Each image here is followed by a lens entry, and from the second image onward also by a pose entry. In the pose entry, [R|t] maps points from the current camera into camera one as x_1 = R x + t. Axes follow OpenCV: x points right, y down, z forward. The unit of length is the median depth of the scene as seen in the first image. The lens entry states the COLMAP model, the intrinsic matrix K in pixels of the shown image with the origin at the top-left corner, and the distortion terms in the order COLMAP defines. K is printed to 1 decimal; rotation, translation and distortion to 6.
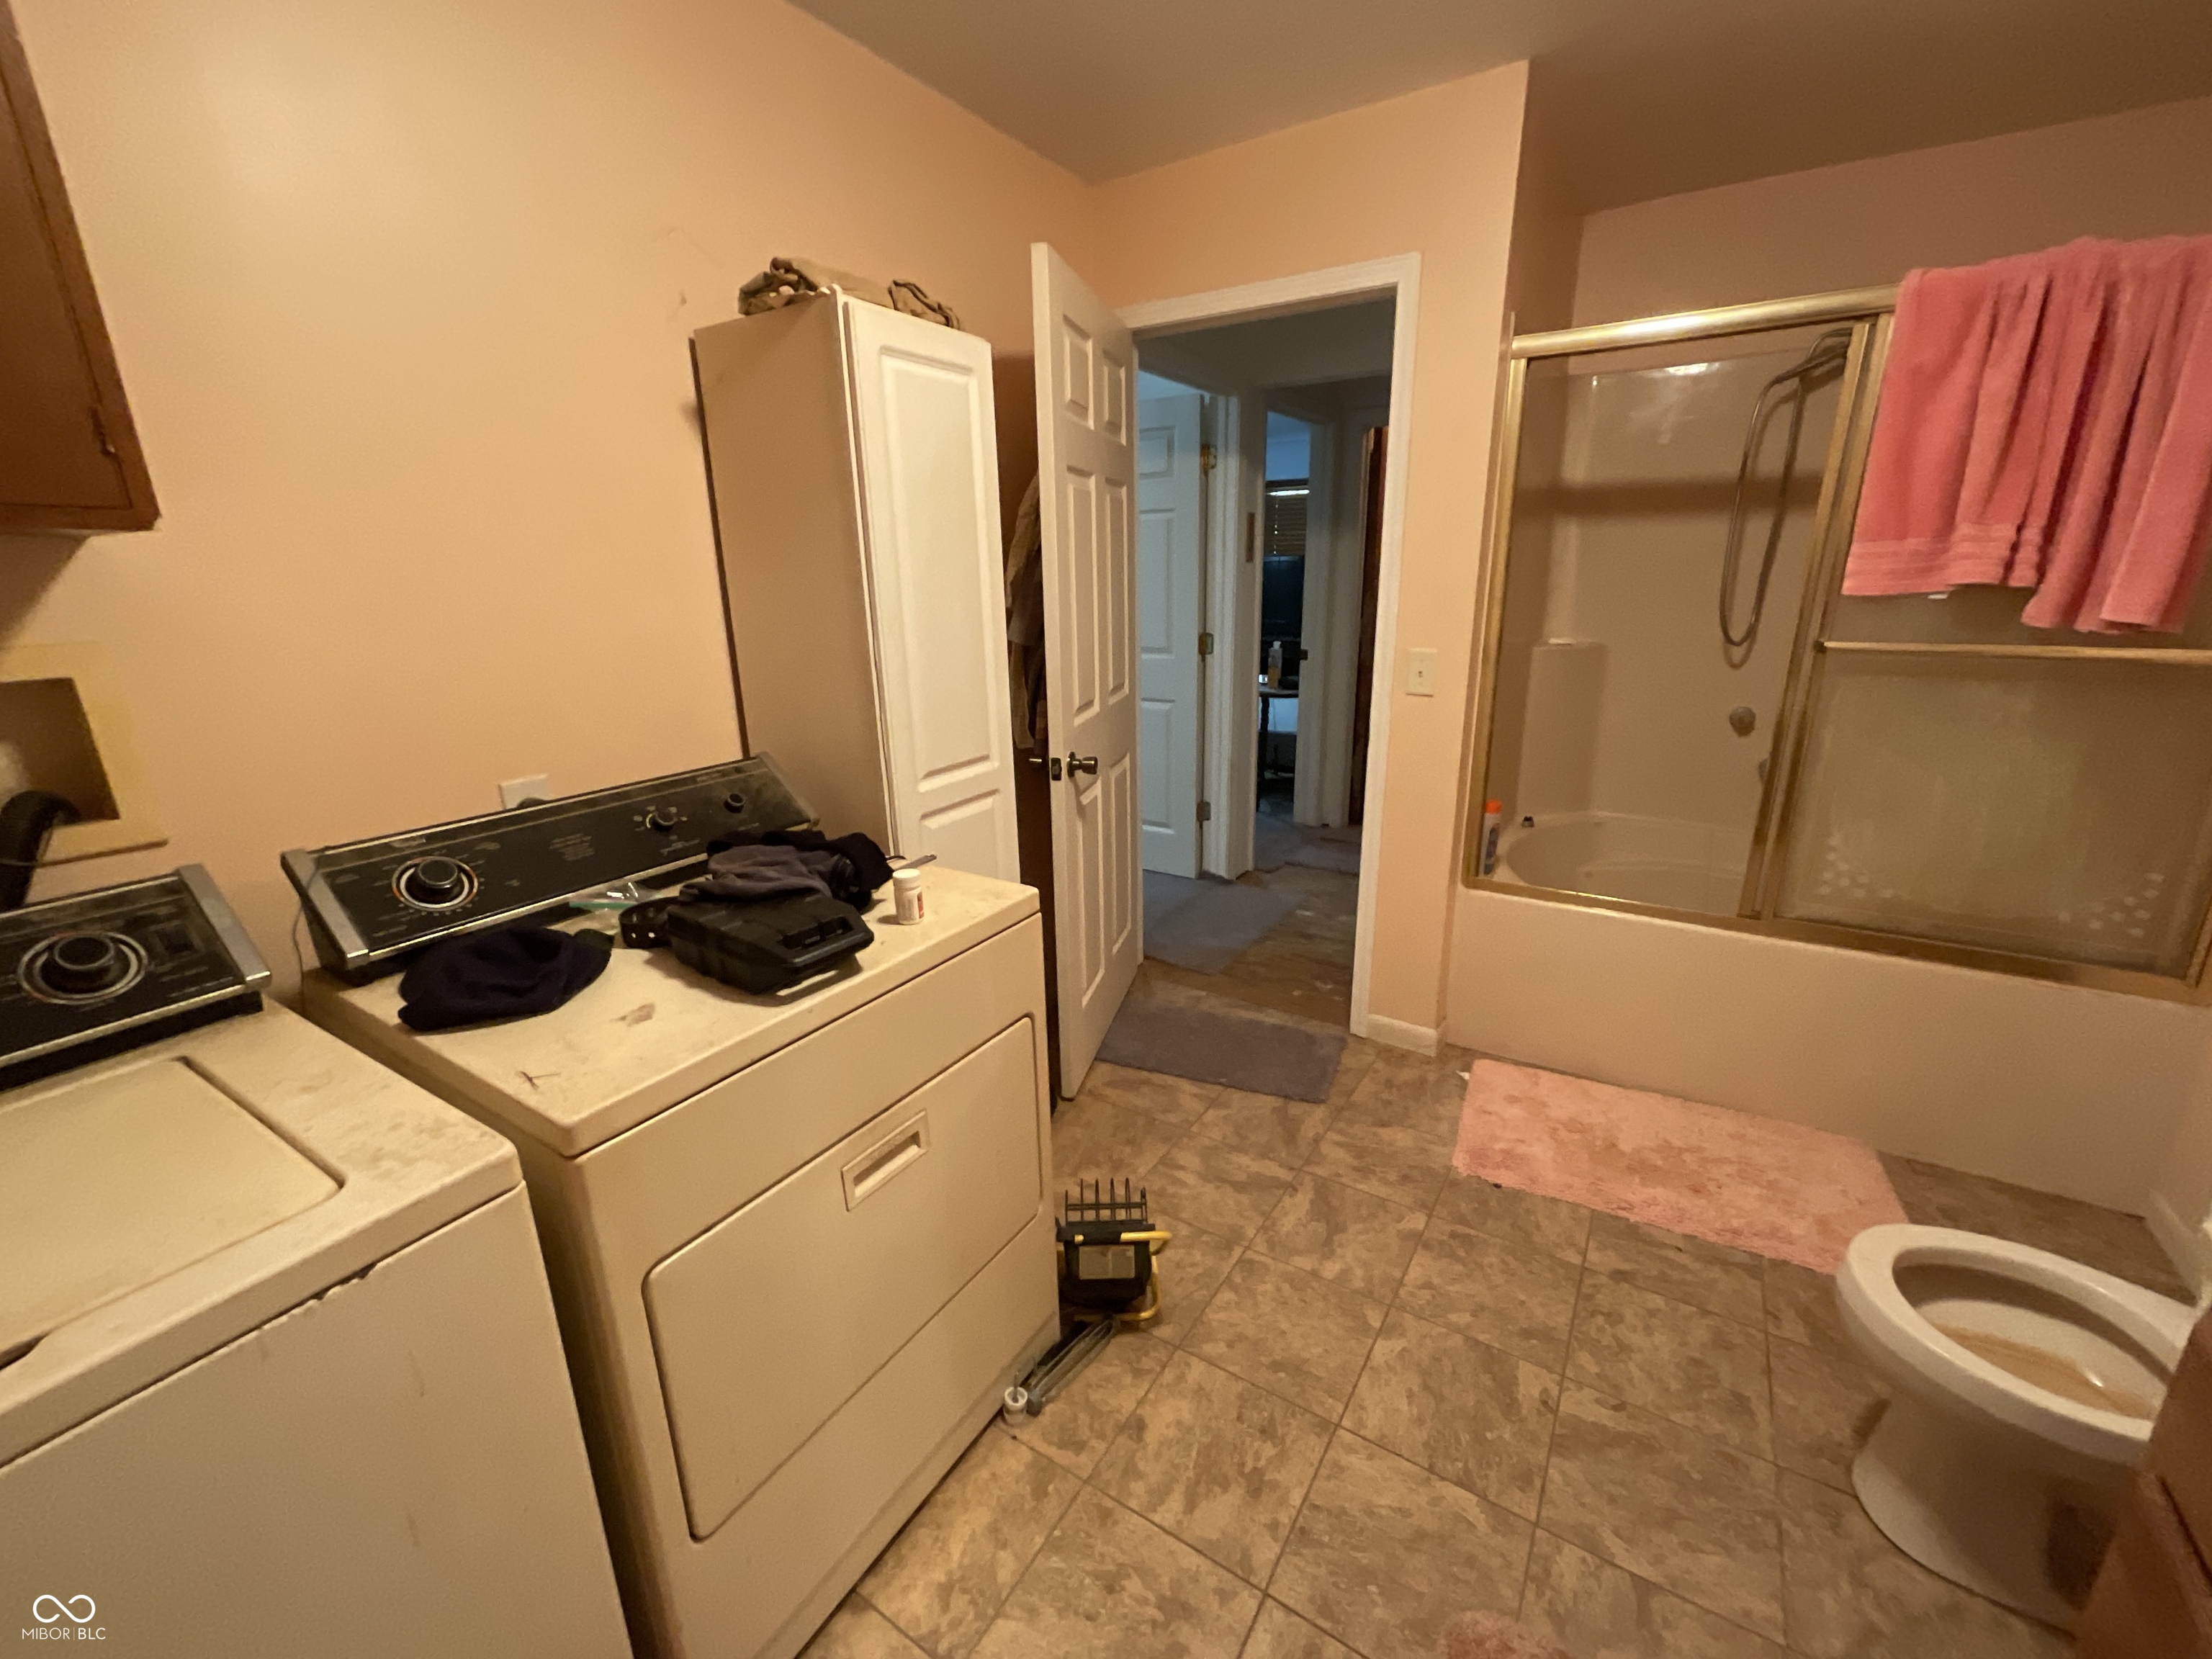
lens RADIAL K [[894.2, 0, 1104.5], [0, 894.2, 832.4], [0, 0, 1]] dist [-0.004538, 0.000457]
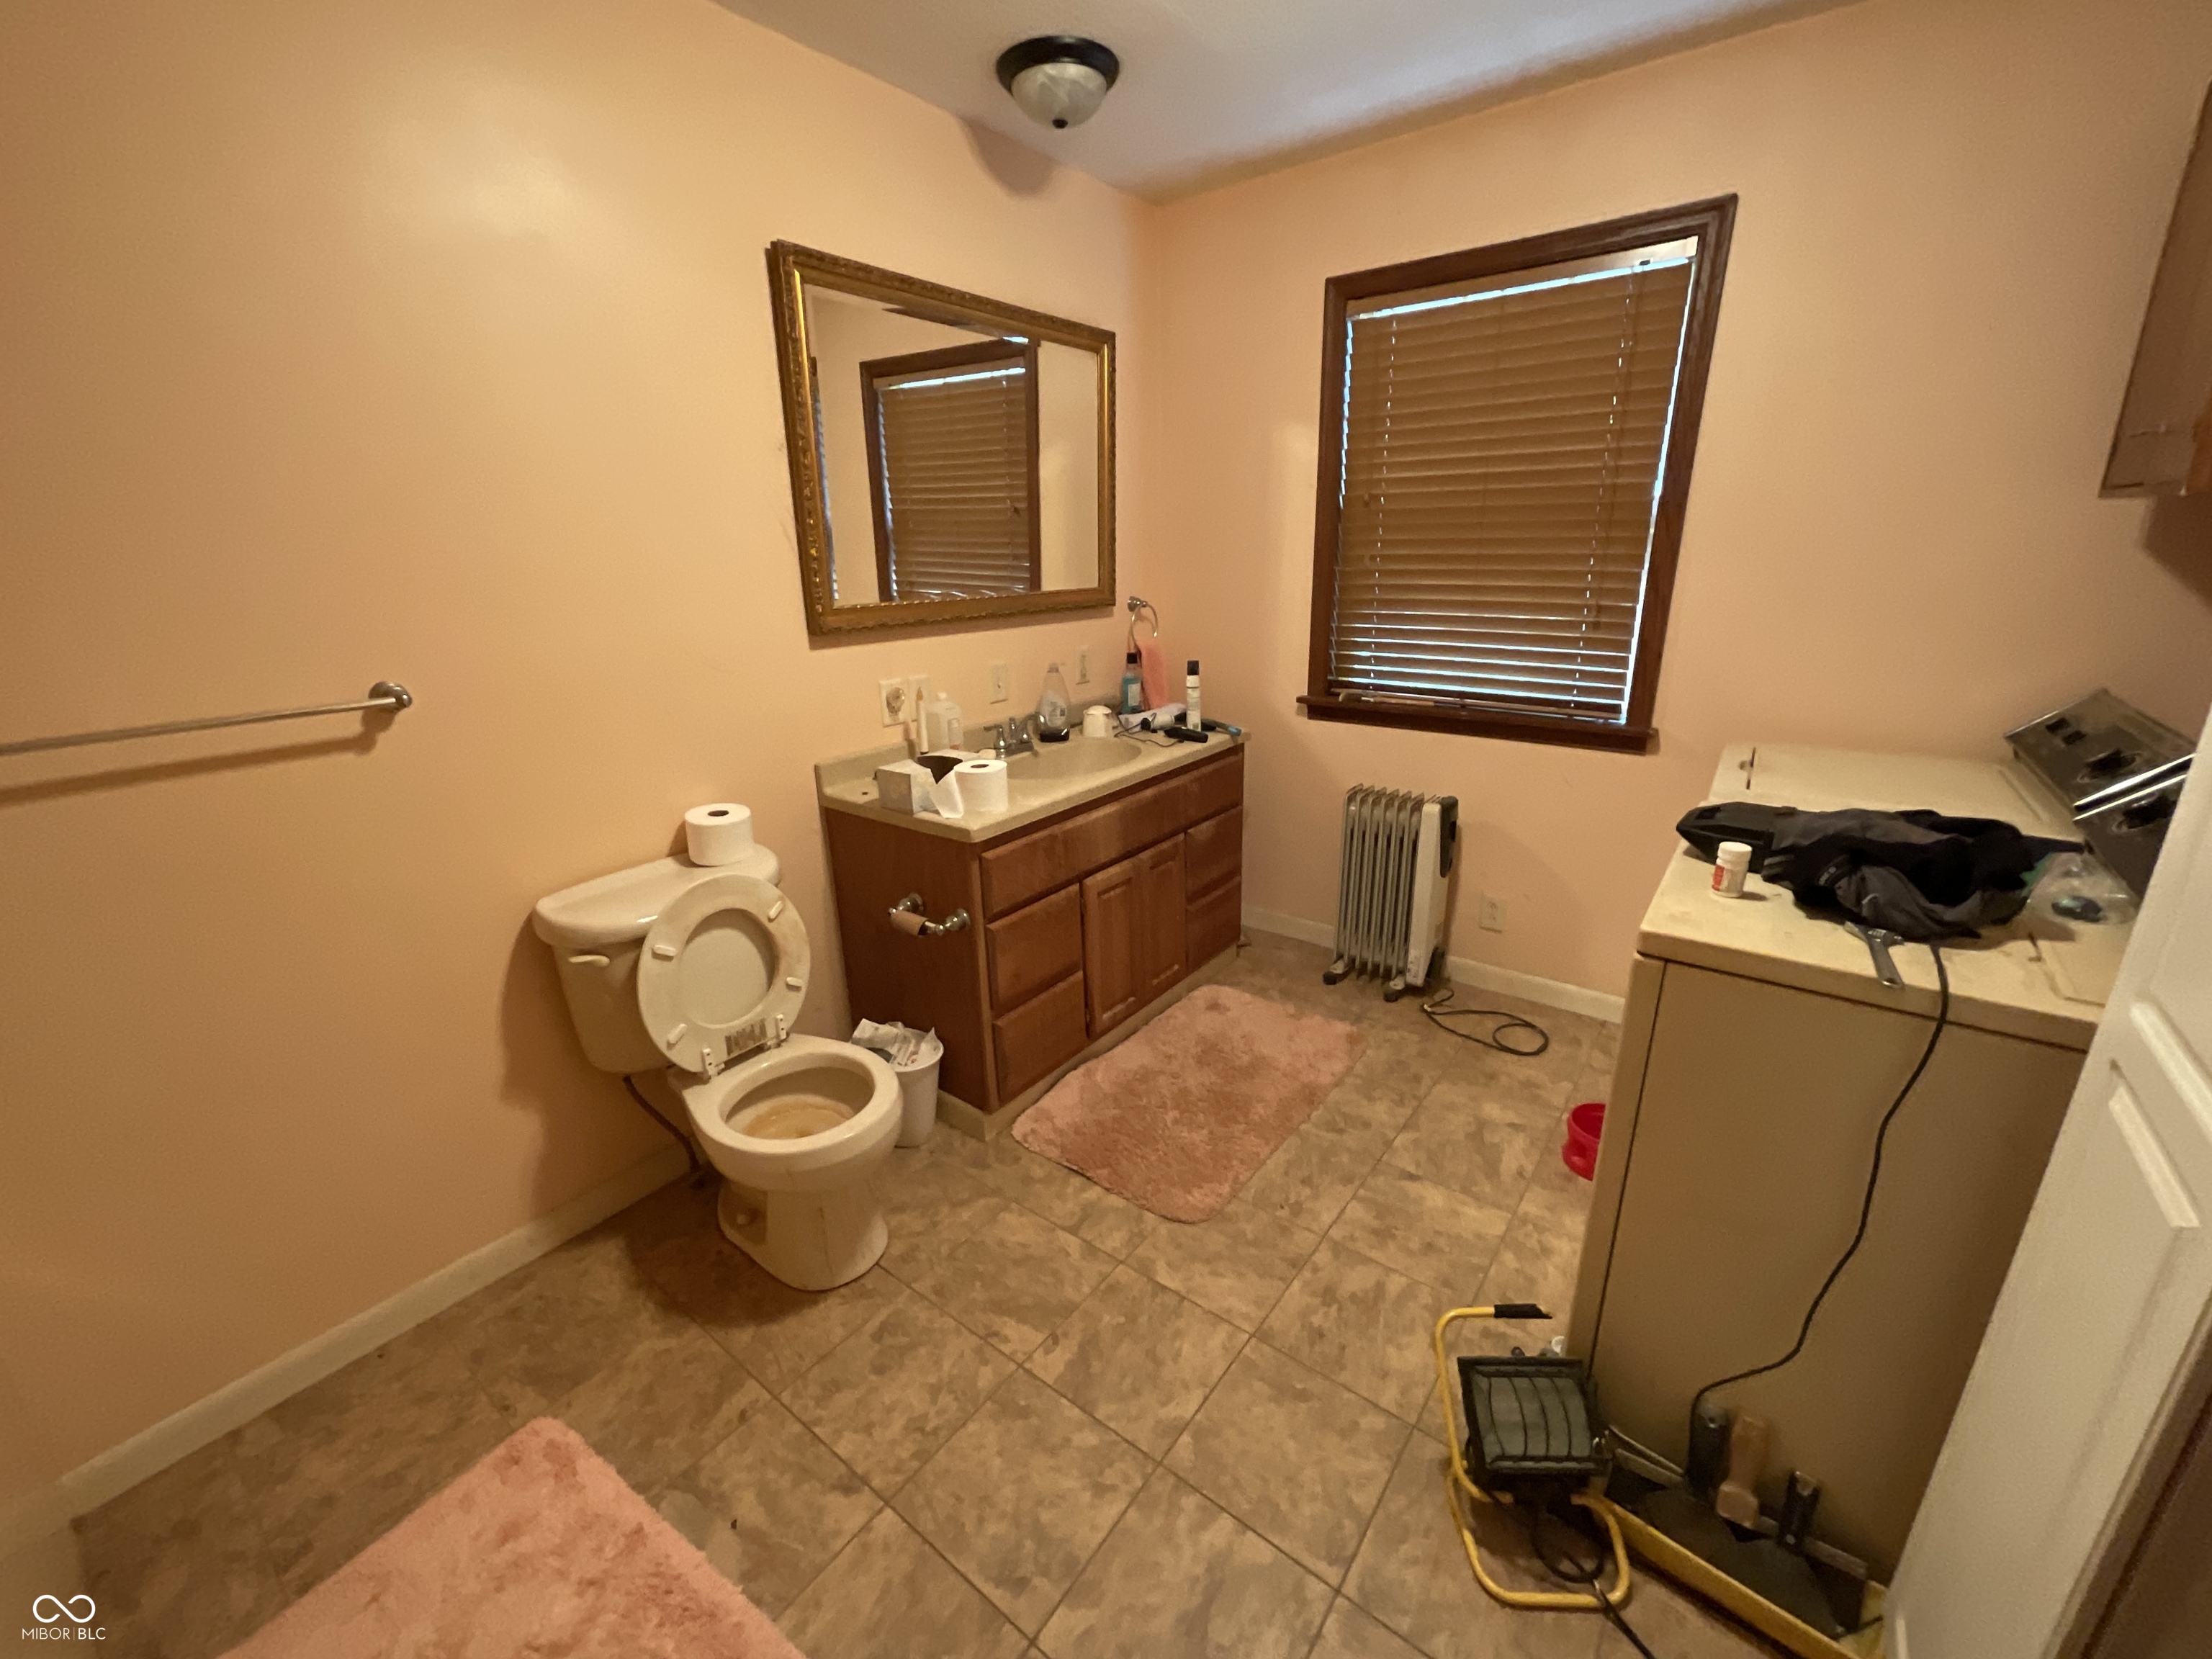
lens RADIAL K [[894.2, 0, 1106.1], [0, 894.2, 831.7], [0, 0, 1]] dist [-0.004538, 0.000457]
pose [[-0.995597, 0.015676, 0.092418, 0.313128], [0.064739, 0.828007, 0.556967, -0.459253], [-0.067792, 0.560498, -0.825376, 1.497094]]
